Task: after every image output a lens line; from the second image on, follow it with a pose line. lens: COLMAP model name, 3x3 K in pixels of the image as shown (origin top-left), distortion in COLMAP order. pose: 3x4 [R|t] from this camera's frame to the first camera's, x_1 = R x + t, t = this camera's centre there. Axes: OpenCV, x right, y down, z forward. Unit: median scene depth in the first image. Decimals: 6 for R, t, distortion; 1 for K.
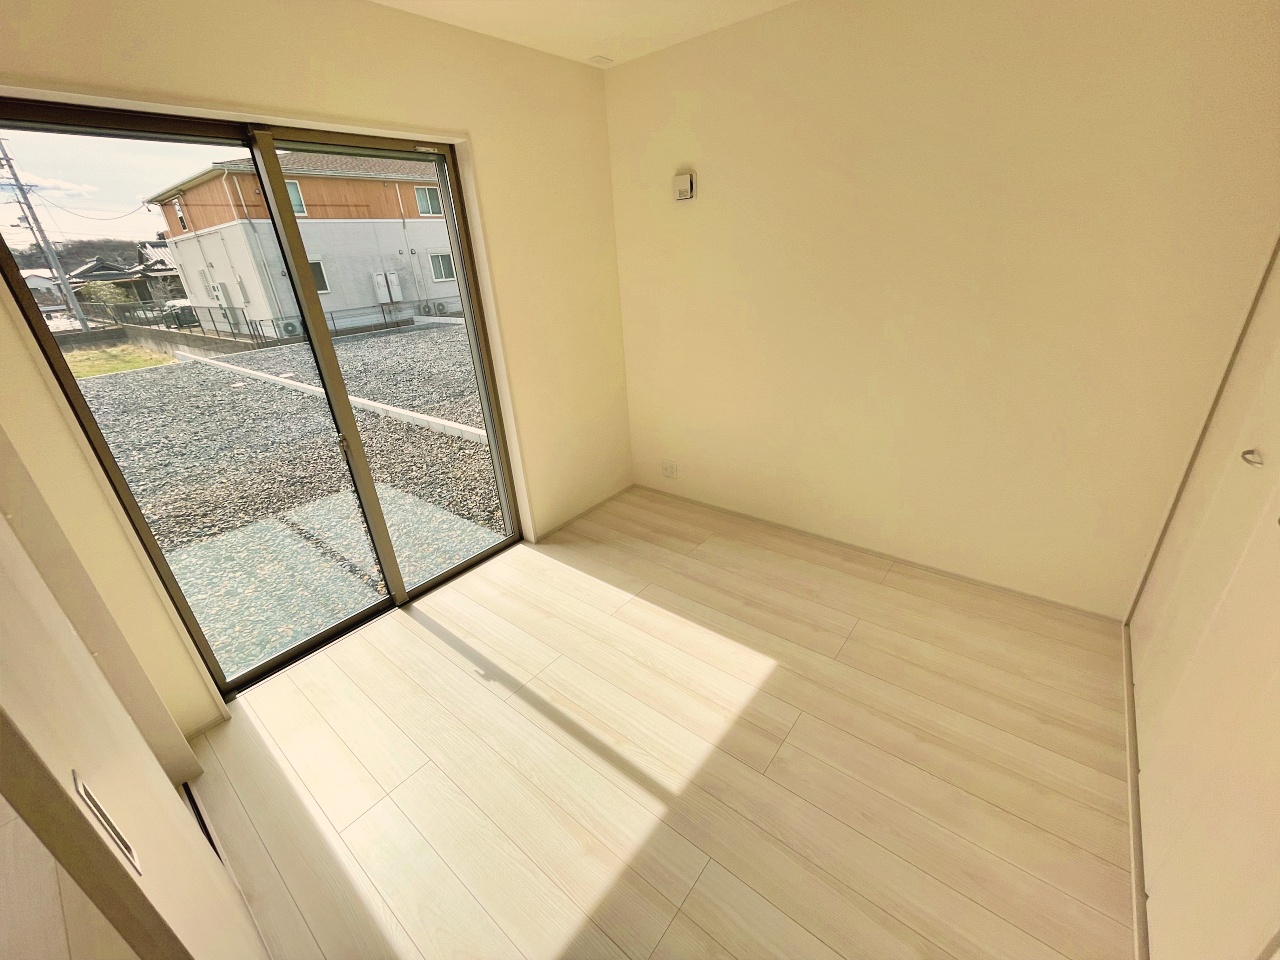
lens RADIAL K [[519.3, 0, 639.2], [0, 519.3, 478.6], [0, 0, 1]] dist [-0.002367, -0.001176]
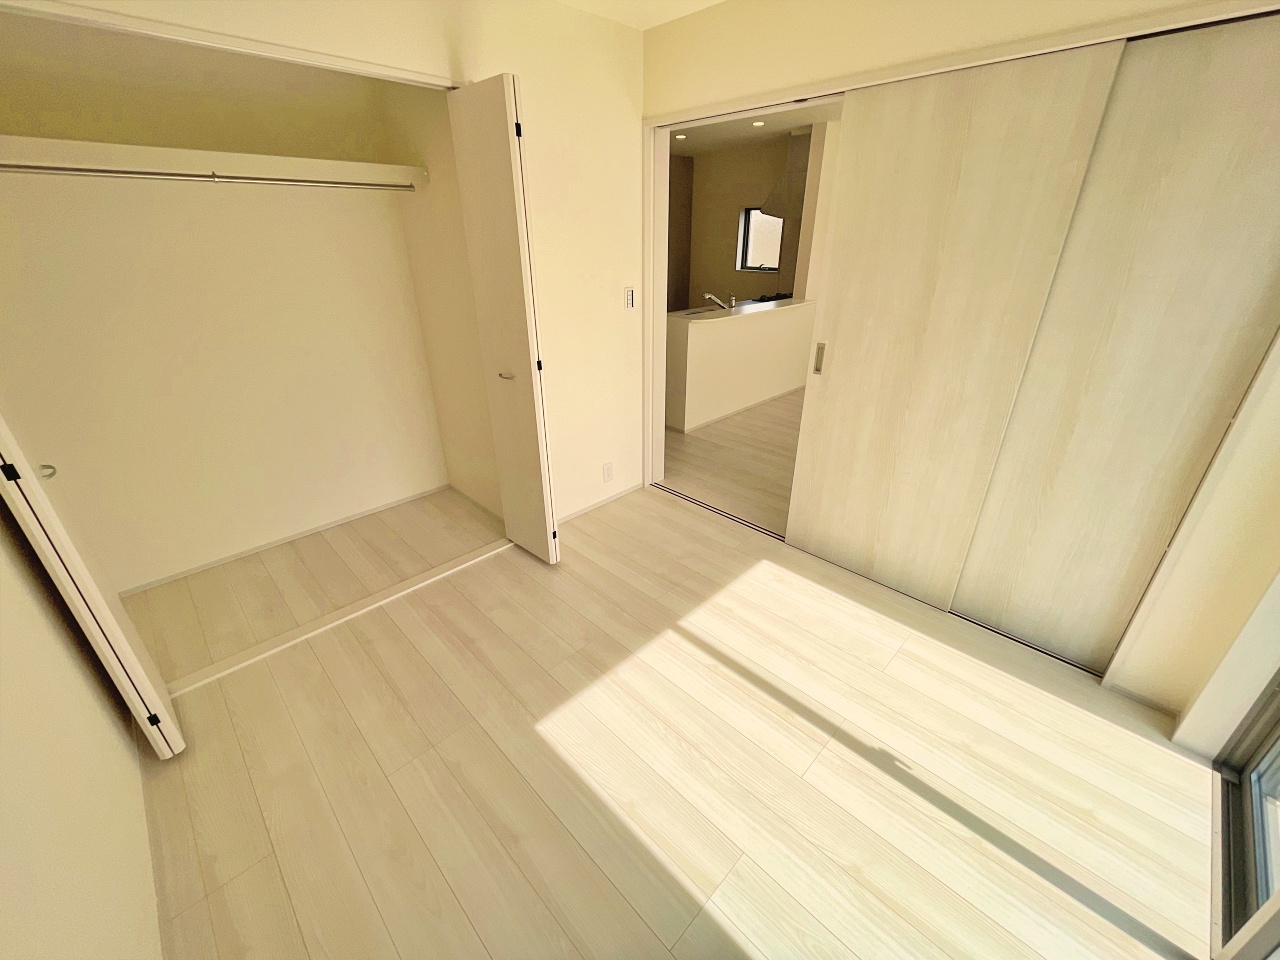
lens RADIAL K [[519.3, 0, 642.1], [0, 519.3, 476.6], [0, 0, 1]] dist [-0.002367, -0.001176]
pose [[-0.993167, 0.020456, 0.114894, -0.017455], [0.100447, 0.651033, 0.752374, -0.567524], [-0.059409, 0.758774, -0.648640, 1.268524]]
